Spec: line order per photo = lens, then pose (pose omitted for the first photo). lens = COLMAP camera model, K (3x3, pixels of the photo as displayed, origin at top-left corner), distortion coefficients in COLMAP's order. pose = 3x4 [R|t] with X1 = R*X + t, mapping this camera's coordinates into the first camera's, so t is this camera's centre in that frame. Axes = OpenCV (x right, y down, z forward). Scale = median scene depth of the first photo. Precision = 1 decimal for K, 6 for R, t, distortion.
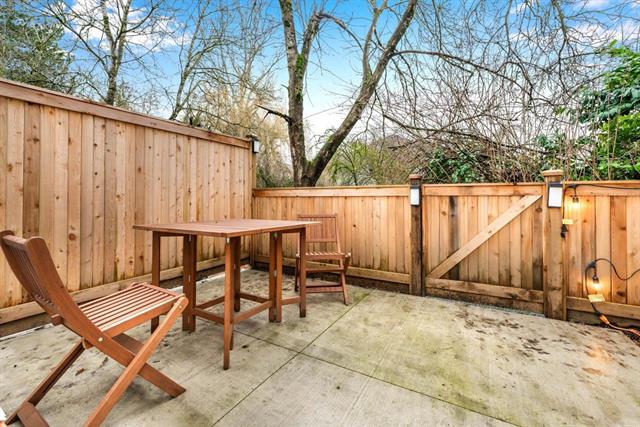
lens RADIAL K [[263.6, 0, 317.2], [0, 263.6, 217.2], [0, 0, 1]] dist [-0.000923, -0.000571]
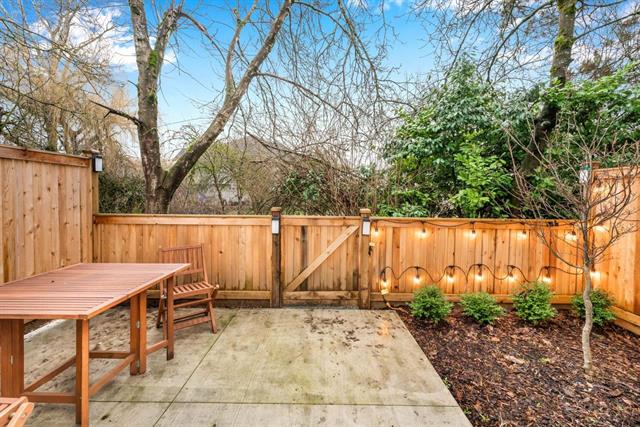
lens RADIAL K [[263.6, 0, 316.3], [0, 263.6, 208.5], [0, 0, 1]] dist [-0.000923, -0.000571]
pose [[0.863131, -0.005928, 0.504945, -0.063152], [-0.019583, 0.998786, 0.045200, -0.206120], [-0.504600, -0.048902, 0.861967, -0.098881]]
